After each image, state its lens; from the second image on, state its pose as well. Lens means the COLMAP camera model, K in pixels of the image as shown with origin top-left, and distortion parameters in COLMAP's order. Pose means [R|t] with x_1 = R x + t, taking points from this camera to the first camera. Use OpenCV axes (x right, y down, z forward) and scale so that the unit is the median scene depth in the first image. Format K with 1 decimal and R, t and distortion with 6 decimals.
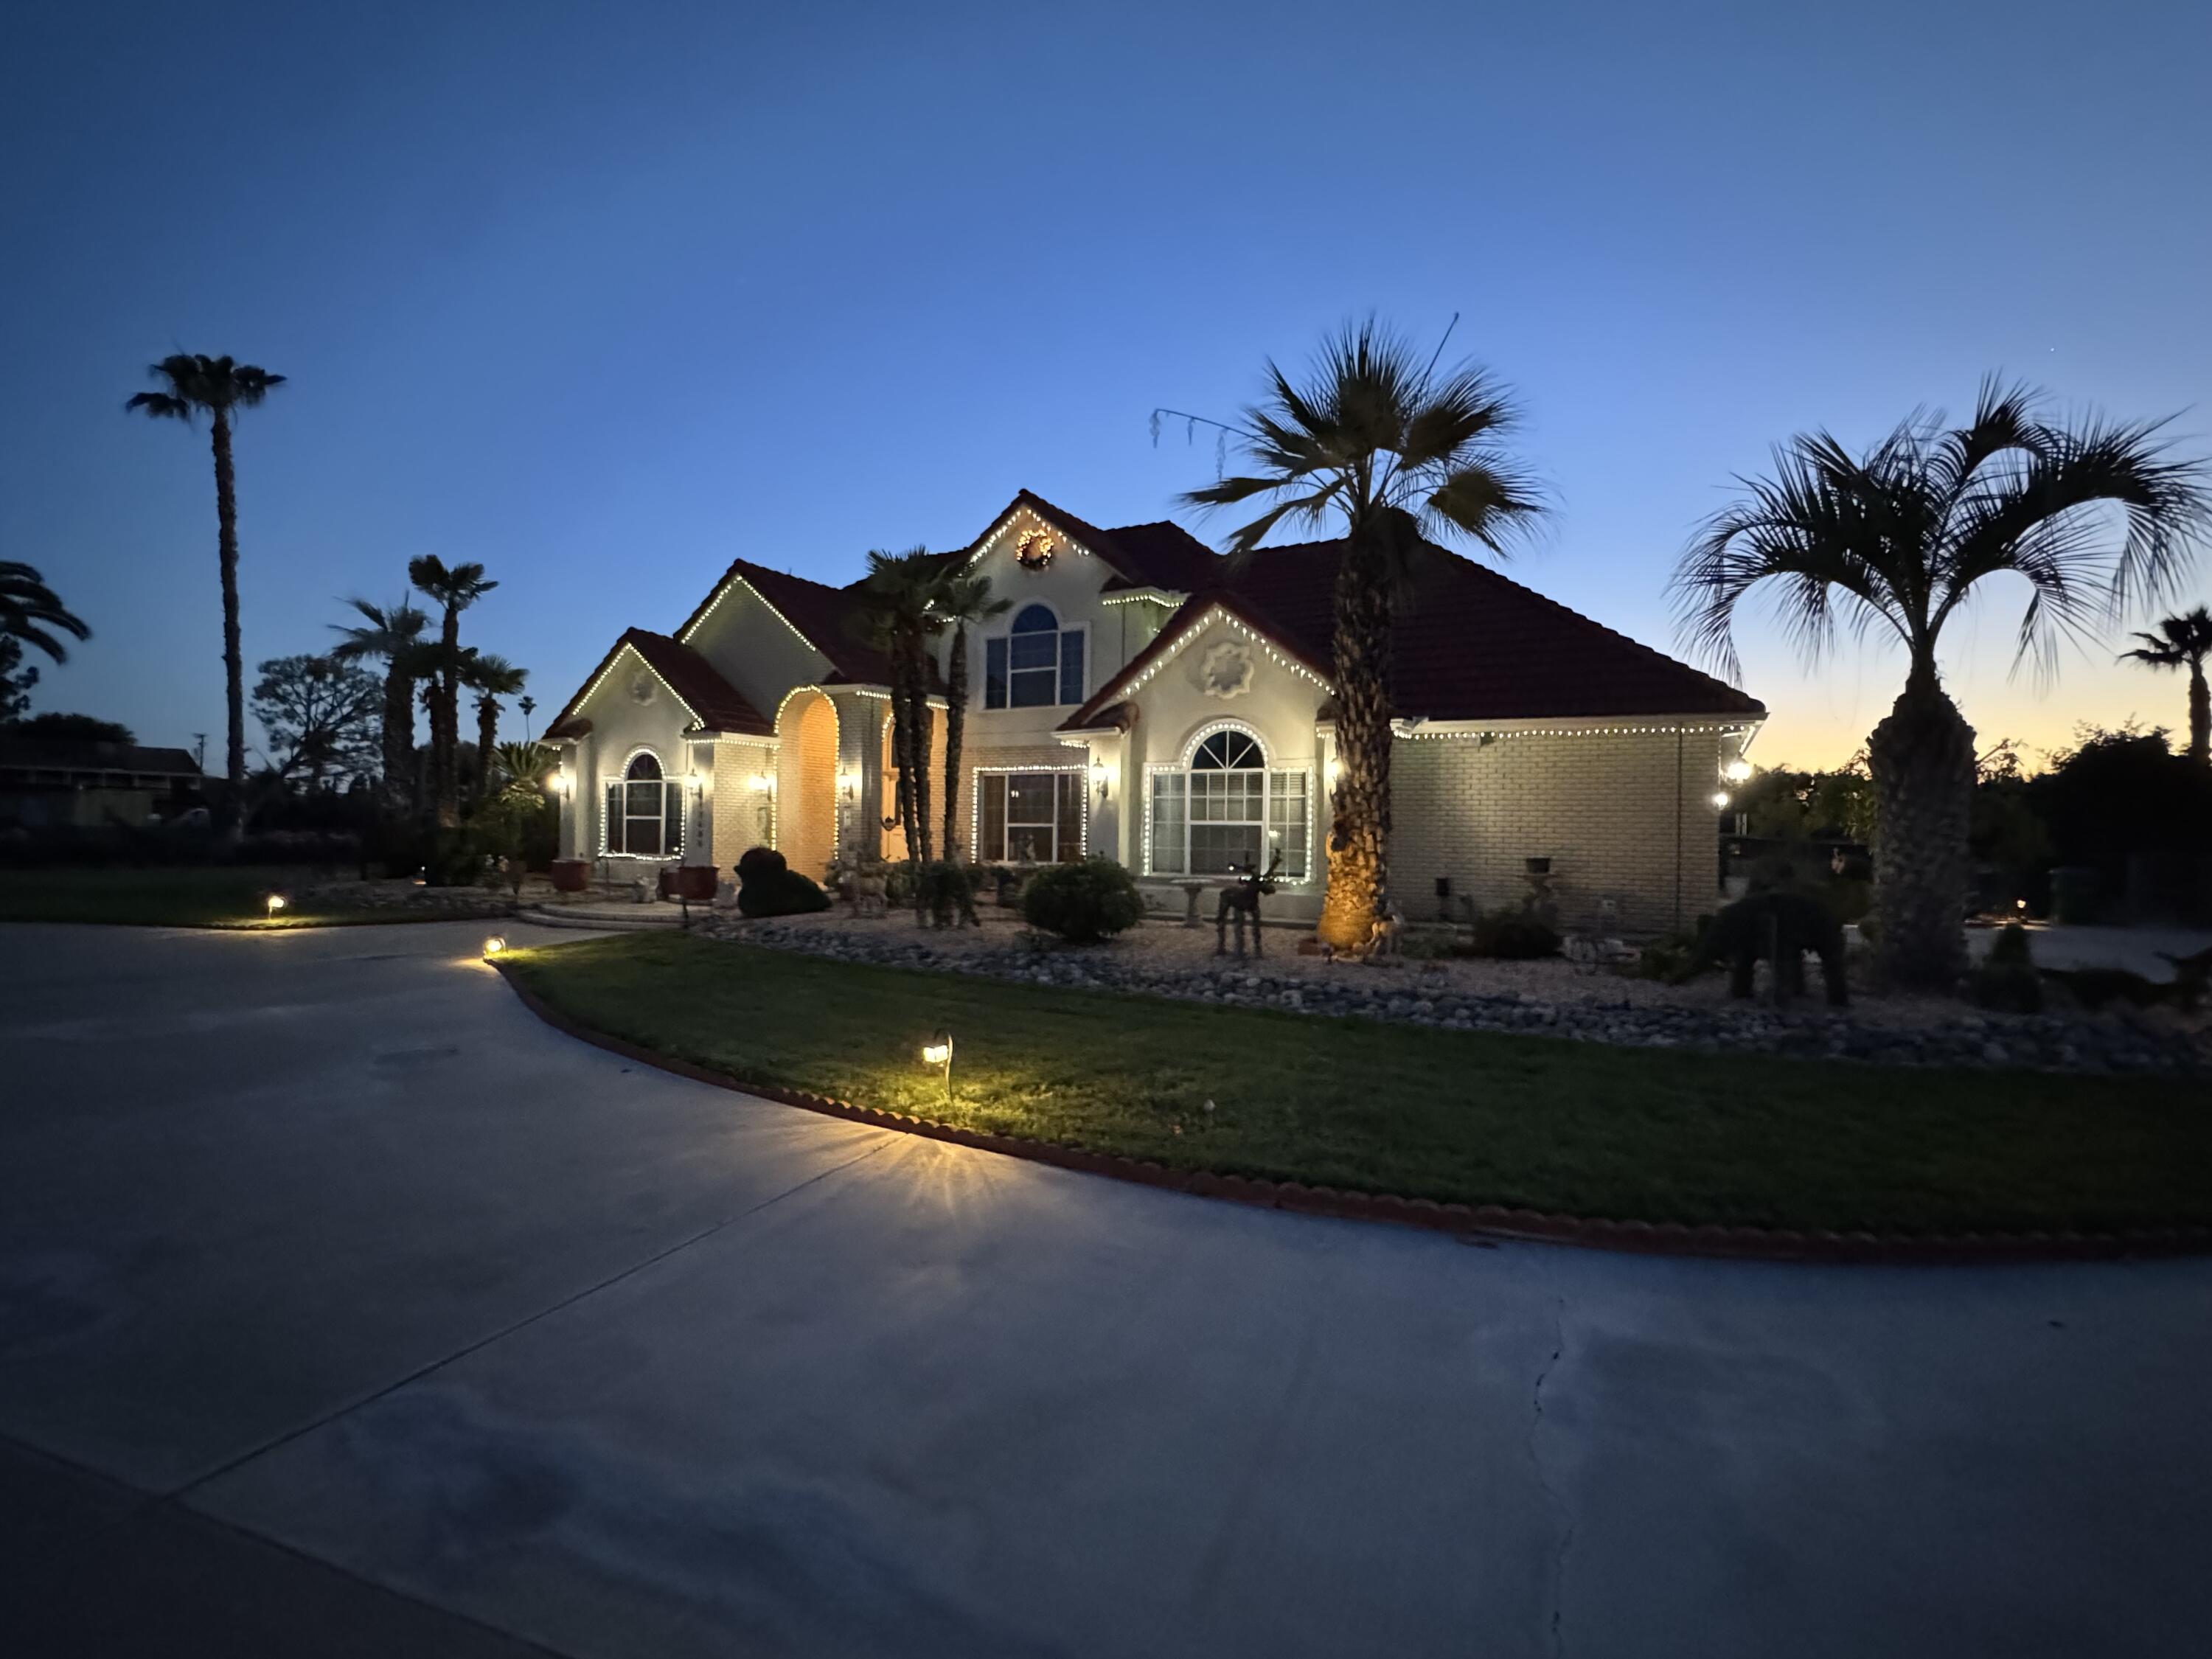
lens RADIAL K [[1061.2, 0, 1106.0], [0, 1061.2, 829.5], [0, 0, 1]] dist [-0.011782, 0.000402]
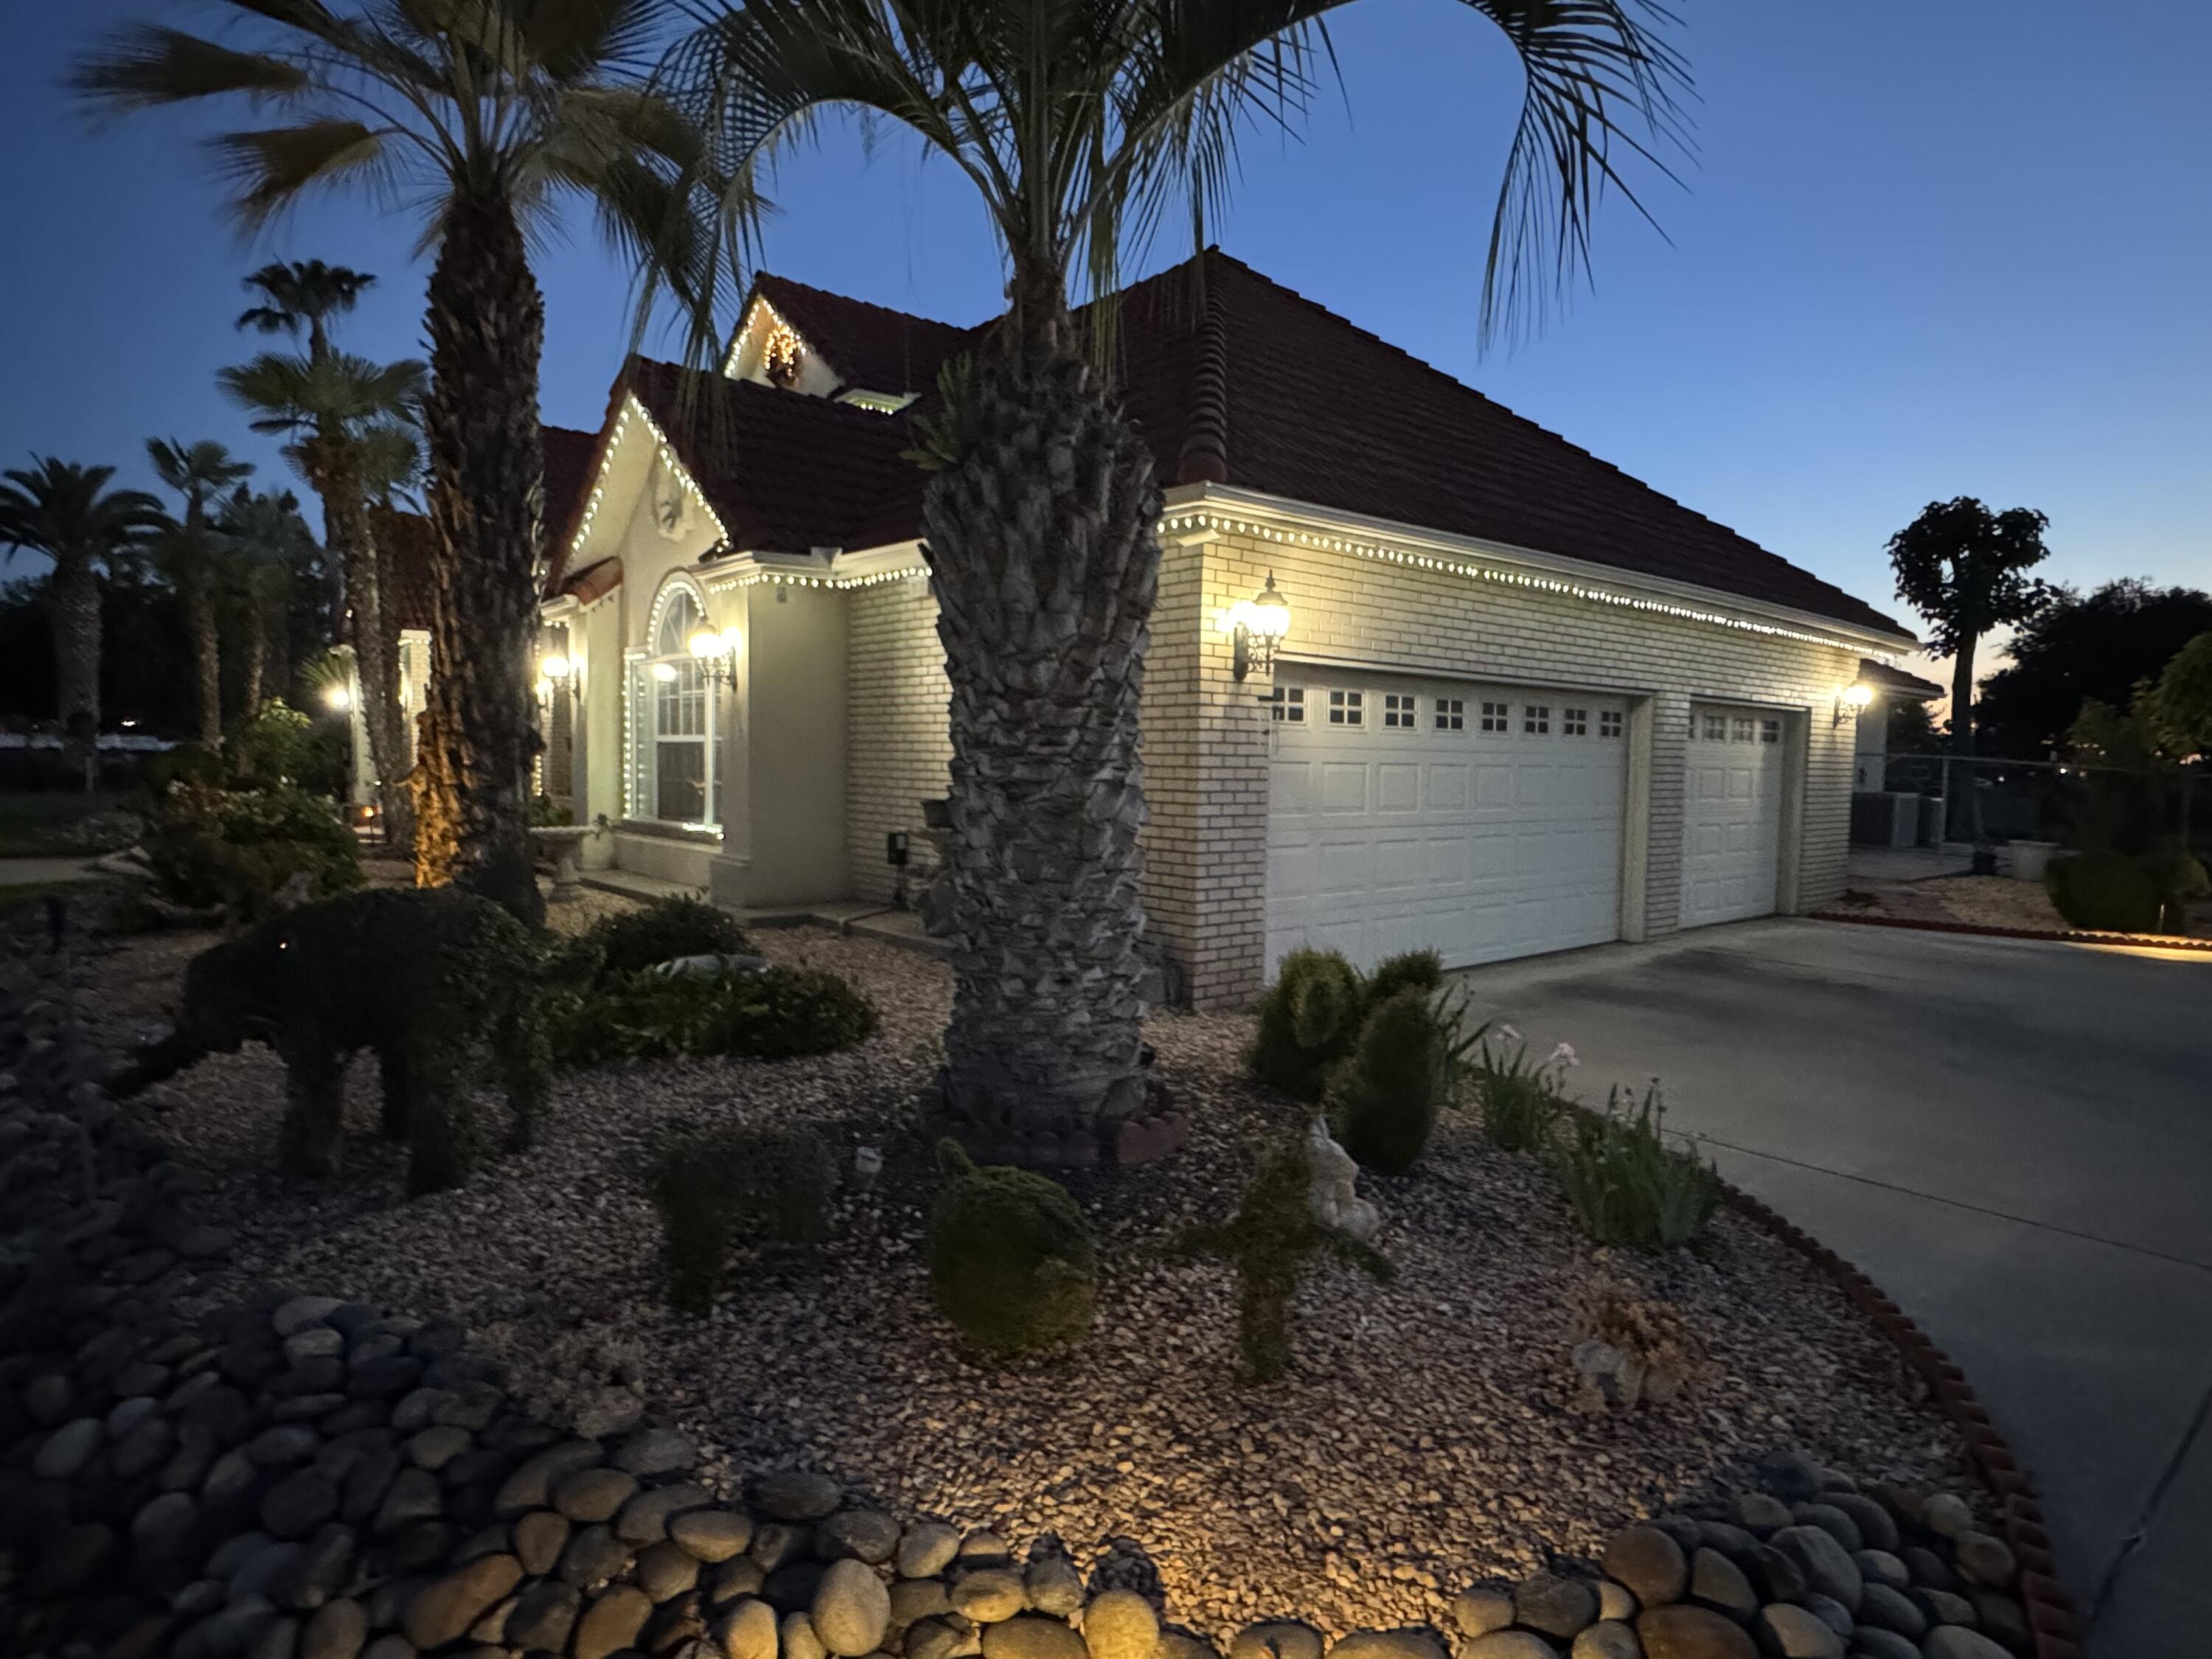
lens RADIAL K [[1259.1, 0, 1106.0], [0, 1259.1, 829.5], [0, 0, 1]] dist [-0.004628, 0.000693]
pose [[0.940439, 0.019343, -0.339412, 0.441170], [-0.000323, 0.998430, 0.056006, 0.003877], [0.339963, -0.052561, 0.938969, 0.274235]]
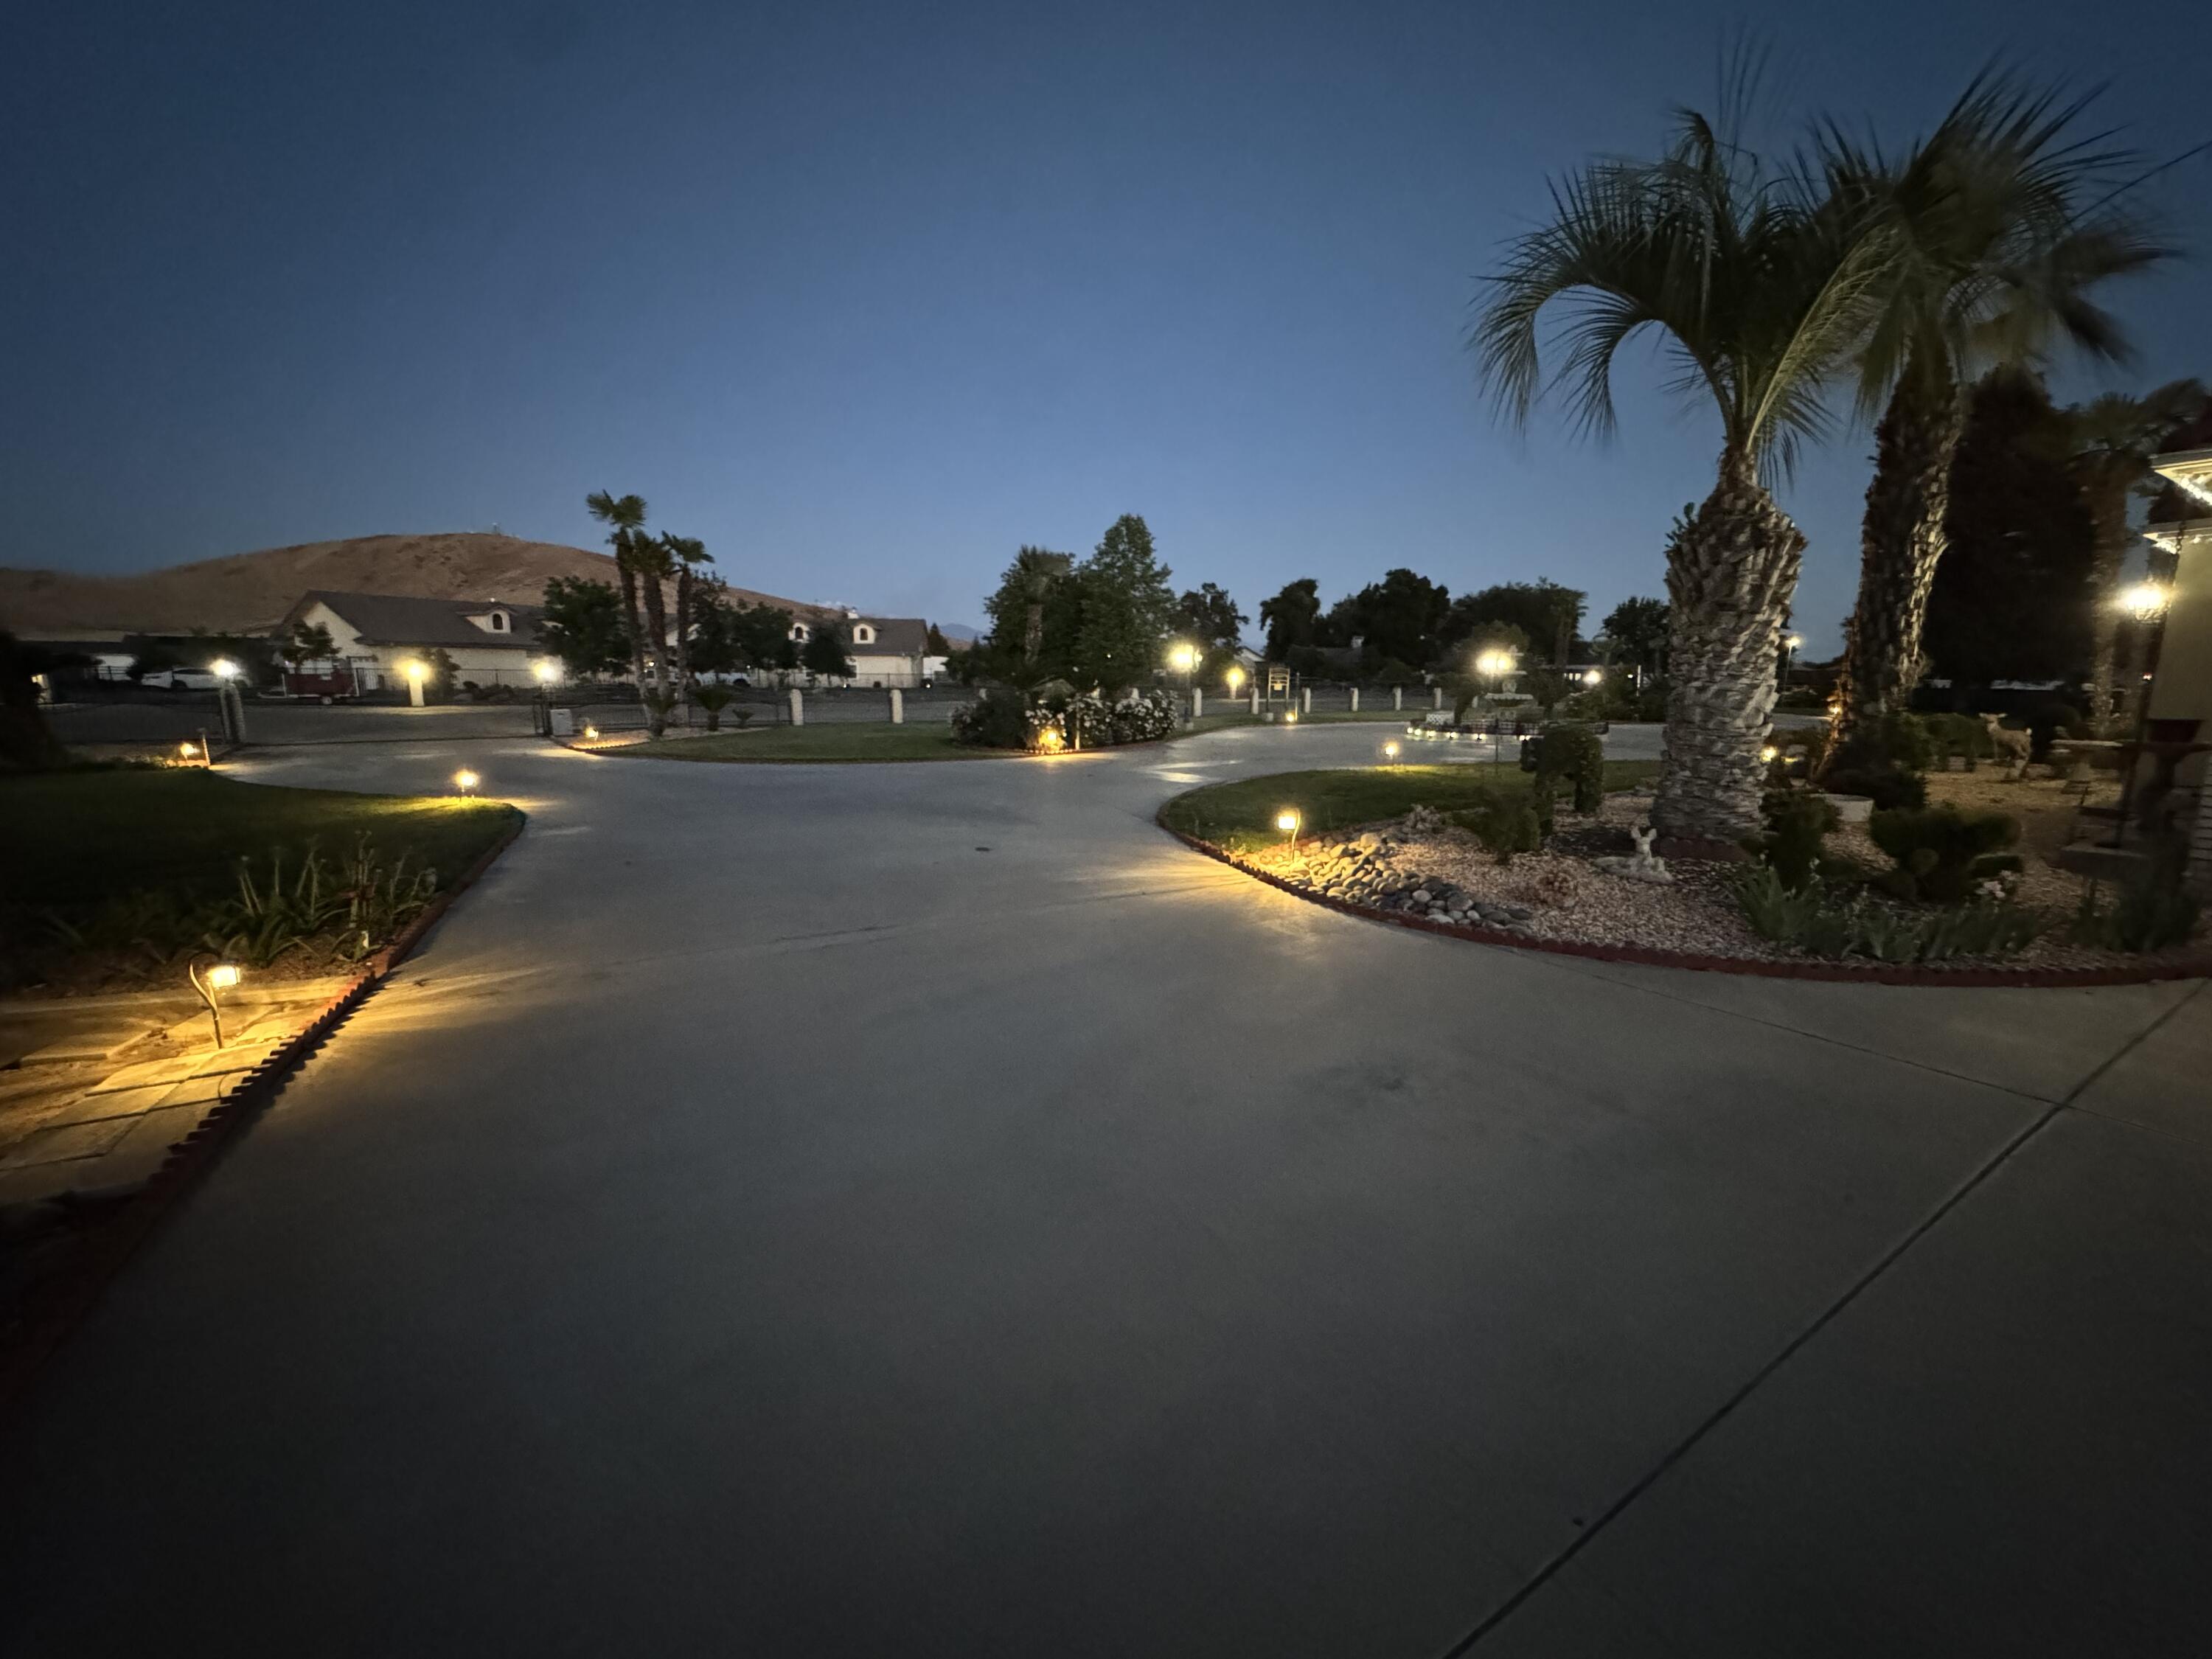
lens RADIAL K [[895.0, 0, 1106.0], [0, 895.0, 829.5], [0, 0, 1]] dist [0.000013, 0.000003]
pose [[-0.461312, 0.126658, -0.878151, 0.752843], [-0.008050, 0.989120, 0.146892, 0.012364], [0.887202, 0.074832, -0.455273, 0.424723]]
